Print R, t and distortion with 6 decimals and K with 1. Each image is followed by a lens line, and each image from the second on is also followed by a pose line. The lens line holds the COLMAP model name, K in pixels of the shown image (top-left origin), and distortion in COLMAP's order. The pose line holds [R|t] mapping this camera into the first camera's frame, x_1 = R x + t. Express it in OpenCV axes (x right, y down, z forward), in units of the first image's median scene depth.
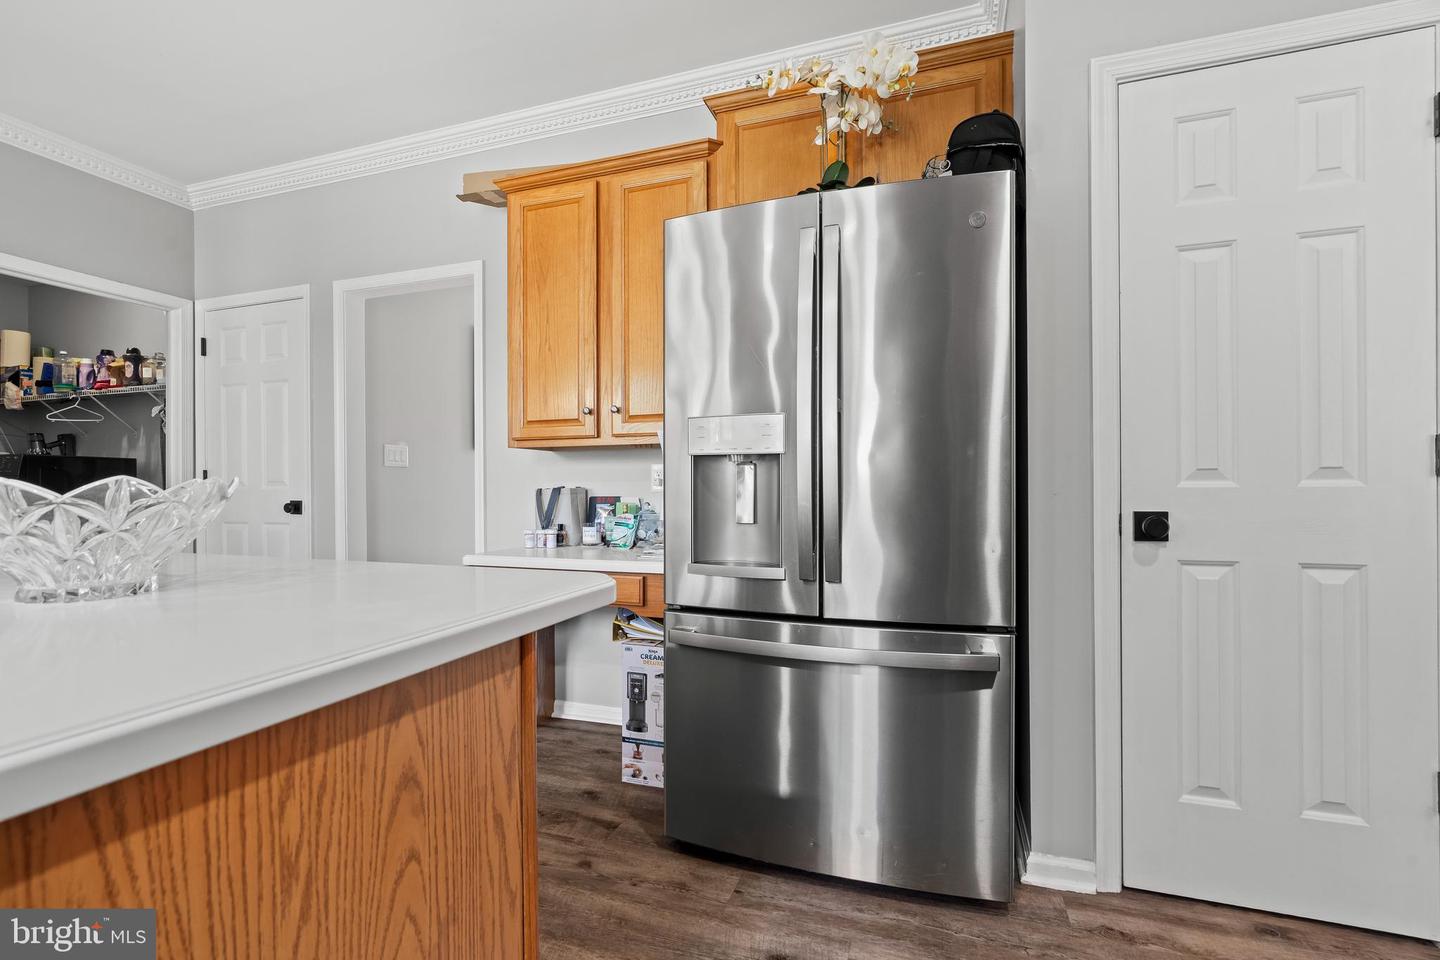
lens RADIAL K [[647.6, 0, 718.8], [0, 647.6, 487.0], [0, 0, 1]] dist [-0.009211, 0.003287]
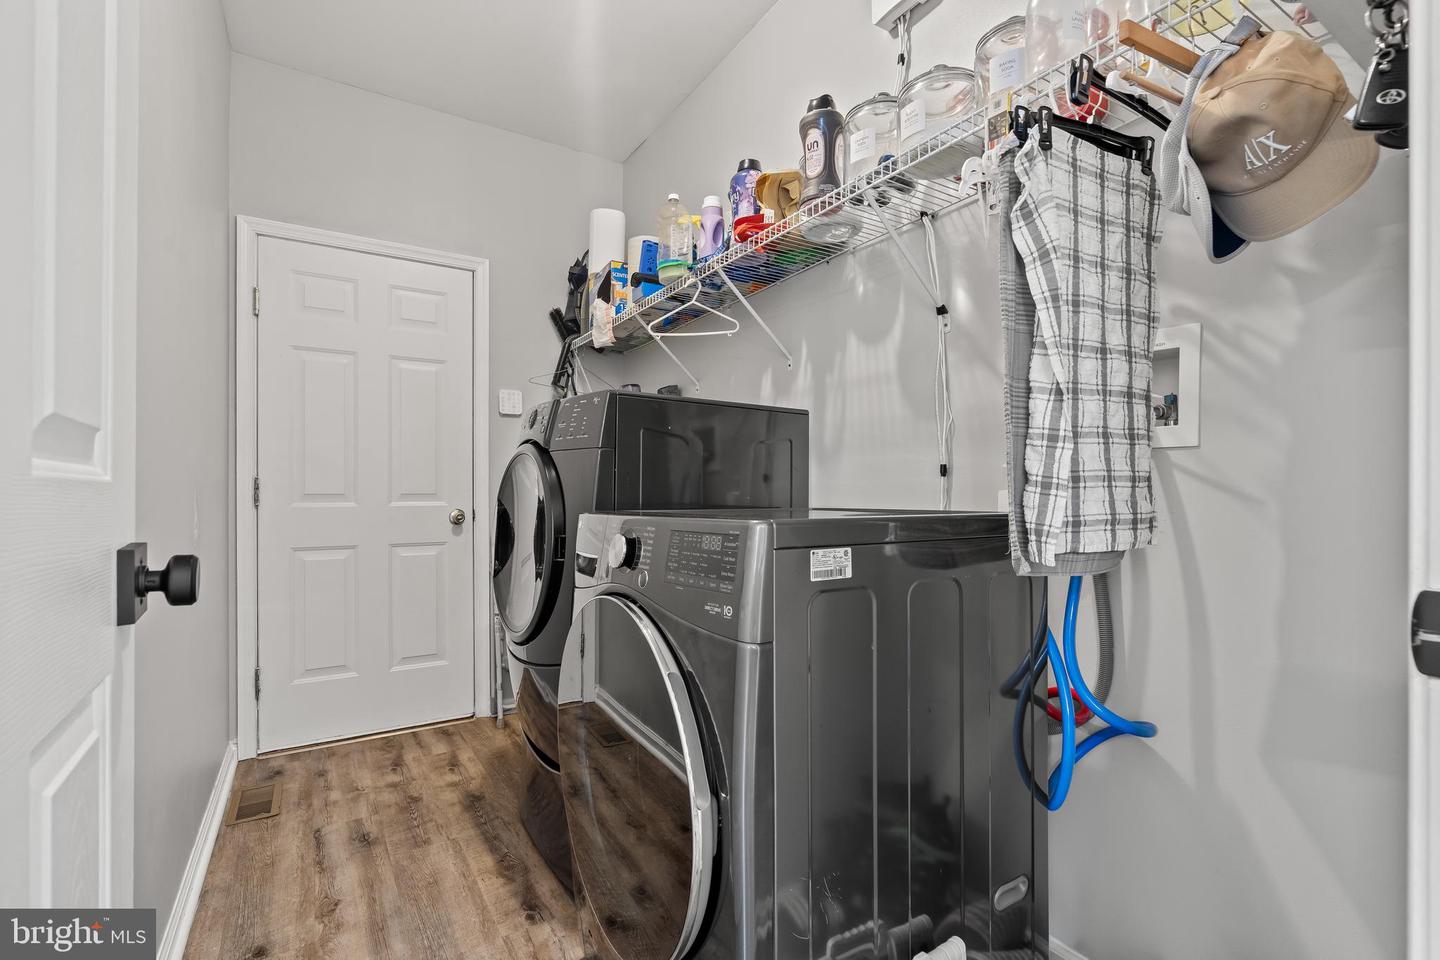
lens RADIAL K [[647.6, 0, 719.8], [0, 647.6, 487.6], [0, 0, 1]] dist [-0.009211, 0.003287]
pose [[0.780807, 0.001156, -0.624772, -0.684360], [-0.006443, 0.999960, -0.006202, 0.006596], [0.624740, 0.008868, 0.780783, 0.643027]]
